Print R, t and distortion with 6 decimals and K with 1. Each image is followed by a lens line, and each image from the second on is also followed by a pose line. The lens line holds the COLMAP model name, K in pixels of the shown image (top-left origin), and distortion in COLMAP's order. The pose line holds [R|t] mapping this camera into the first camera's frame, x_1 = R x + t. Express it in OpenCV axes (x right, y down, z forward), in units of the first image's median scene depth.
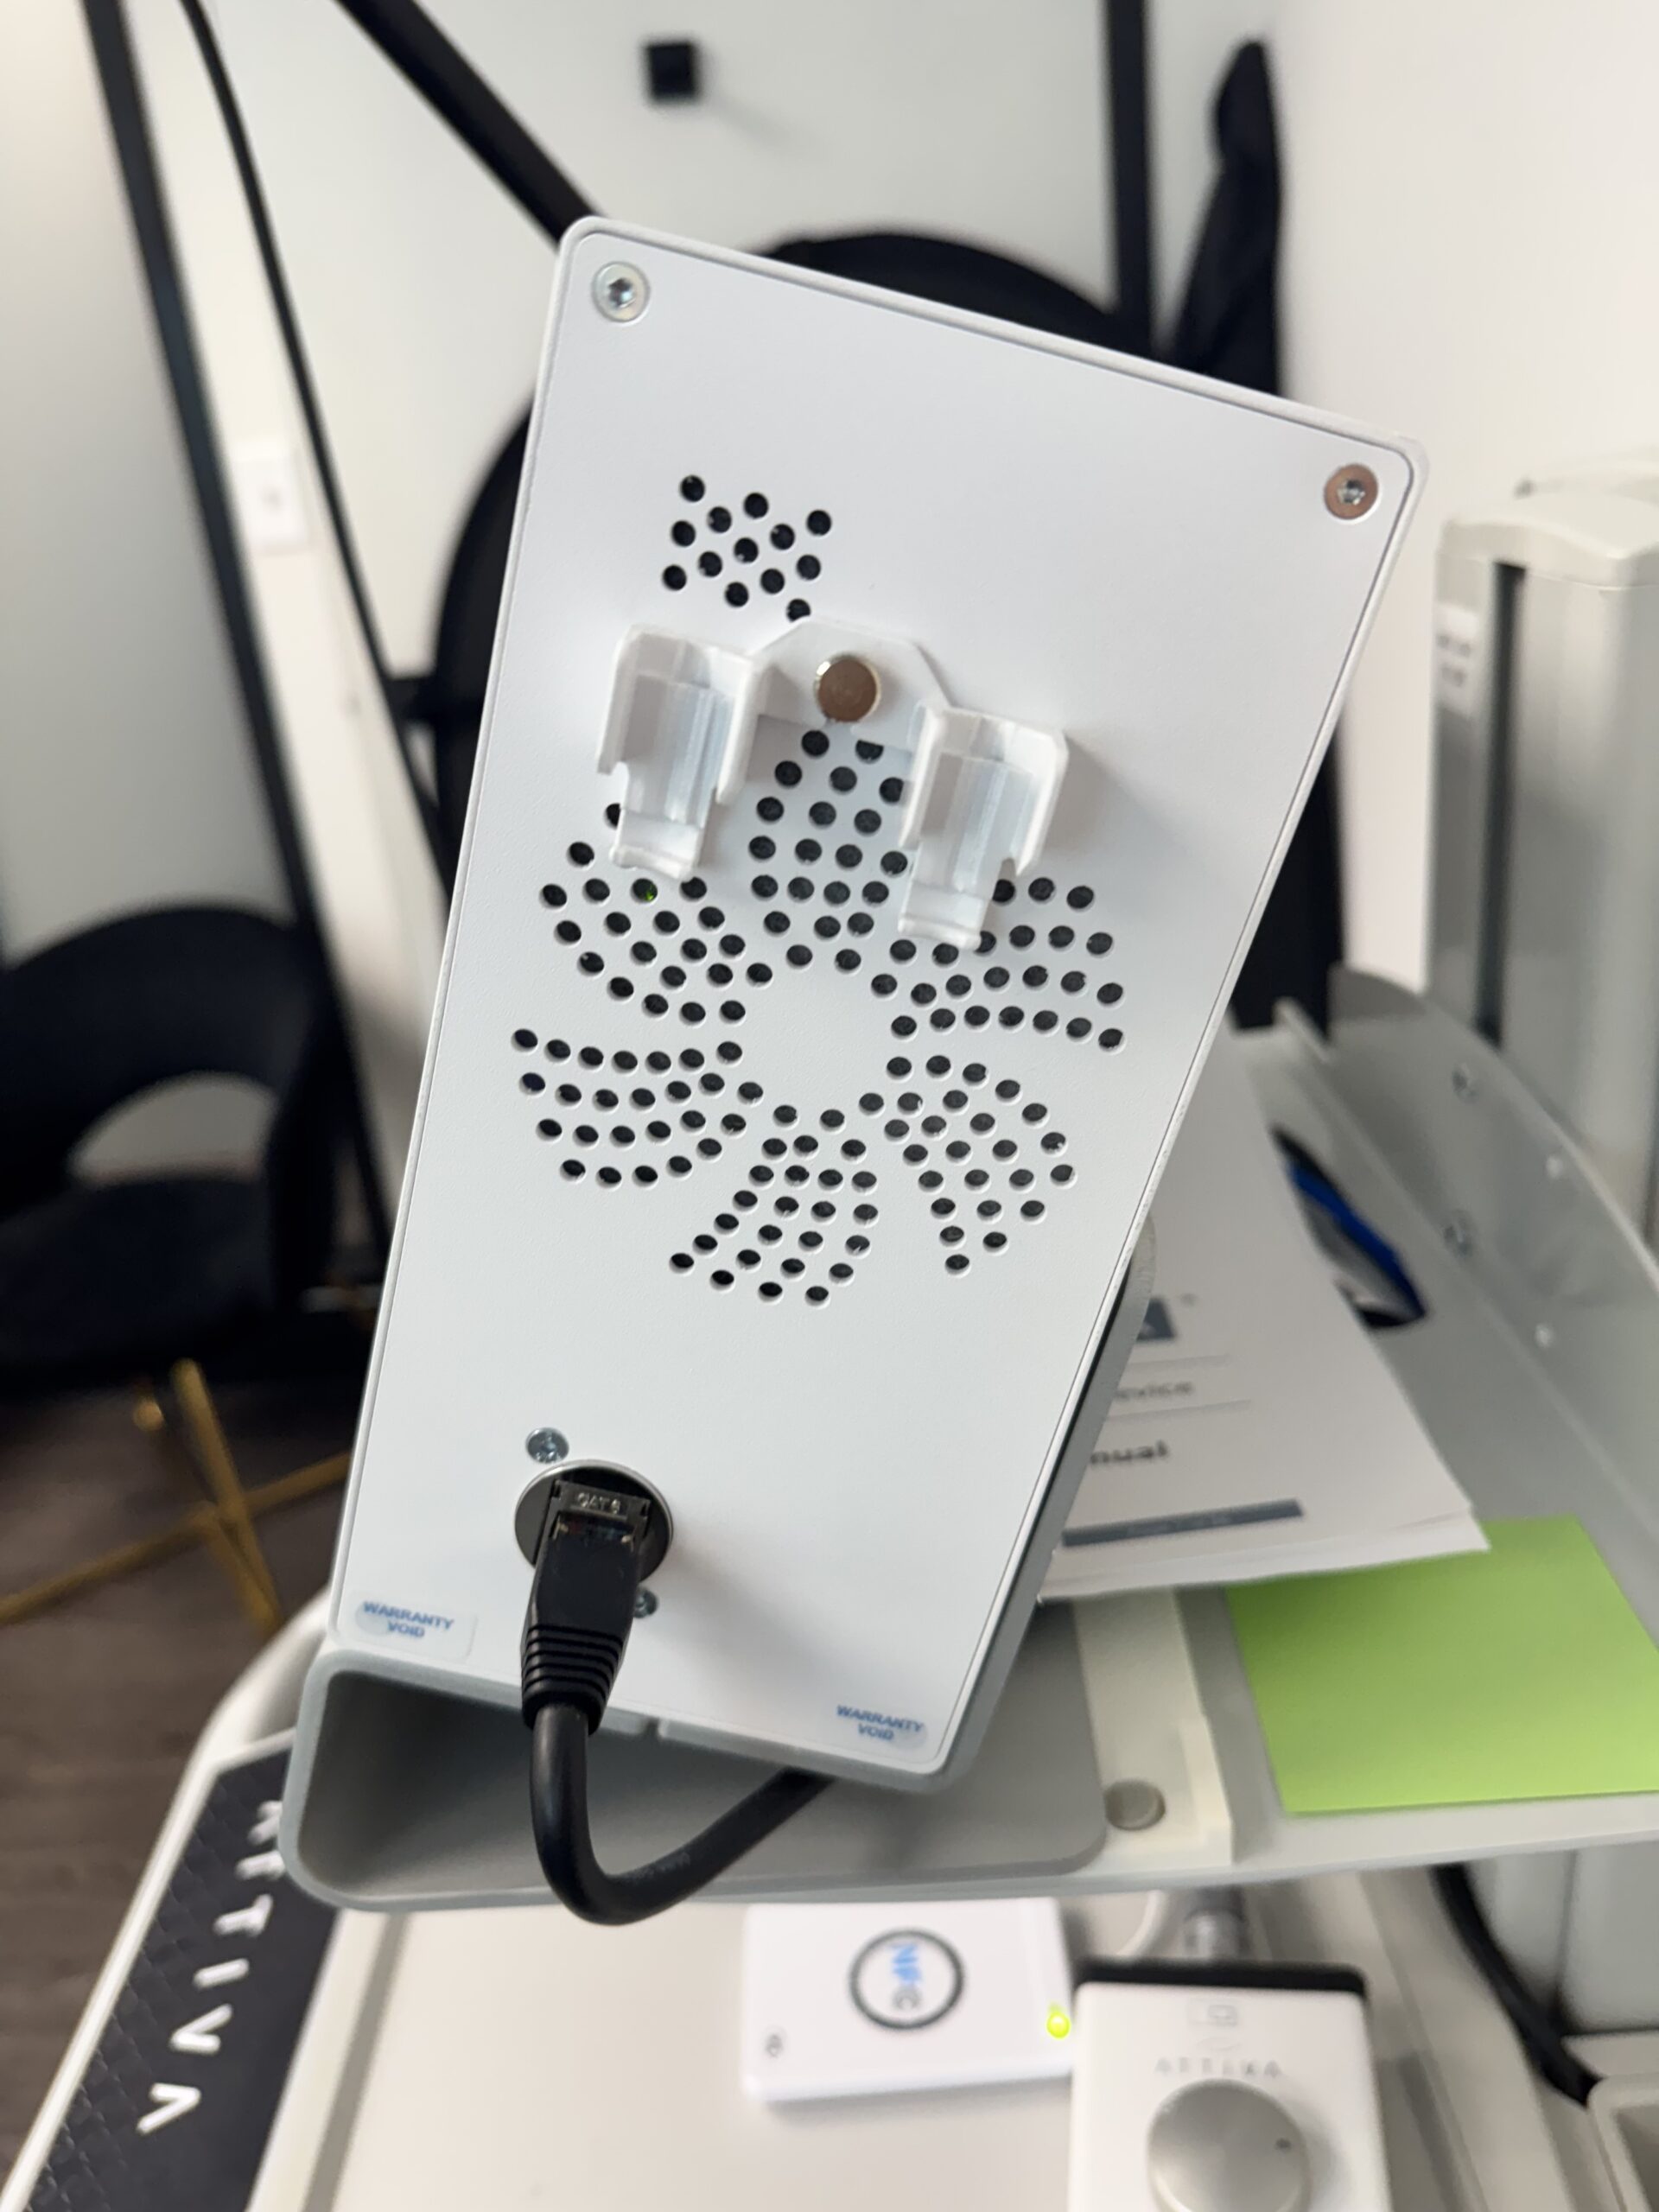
lens RADIAL K [[1579.1, 0, 827.0], [0, 1579.1, 1152.6], [0, 0, 1]] dist [0.028741, -0.062461]
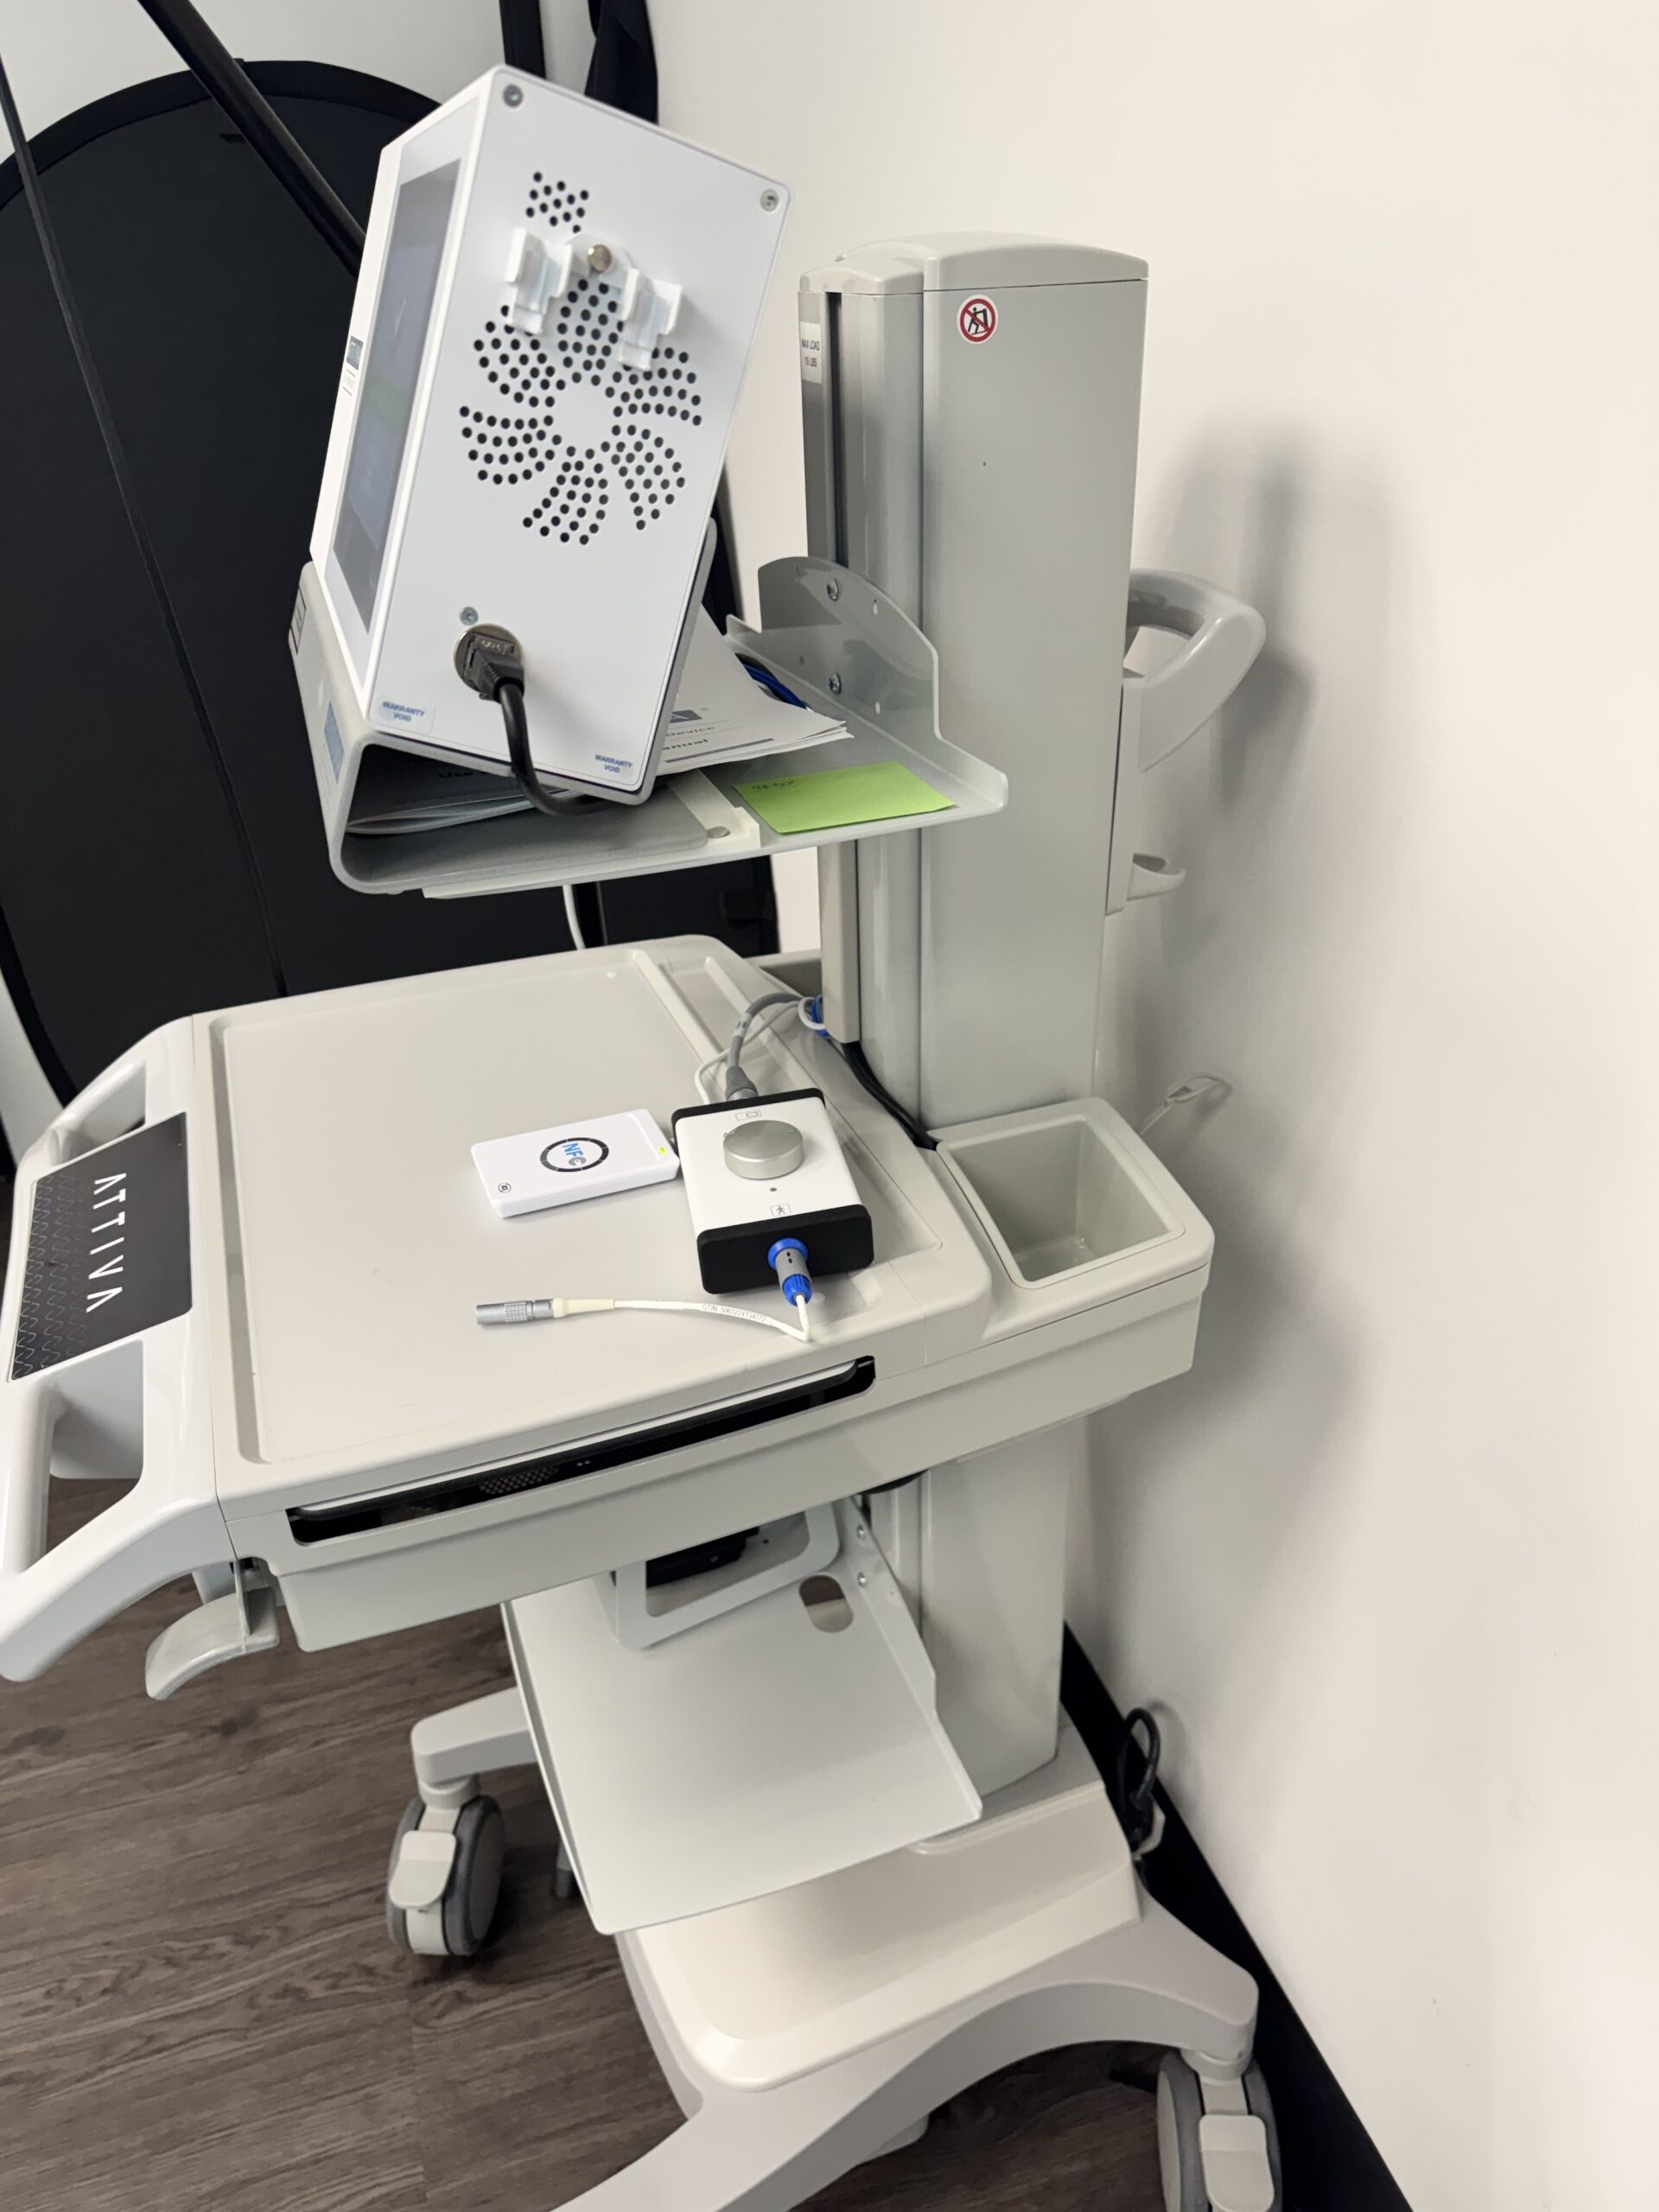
lens RADIAL K [[1579.1, 0, 827.0], [0, 1579.1, 1152.6], [0, 0, 1]] dist [0.028741, -0.062461]
pose [[0.932315, -0.108200, 0.345082, -0.631998], [0.083941, 0.992879, 0.084533, 0.896256], [-0.351771, -0.049844, 0.934758, -1.521263]]
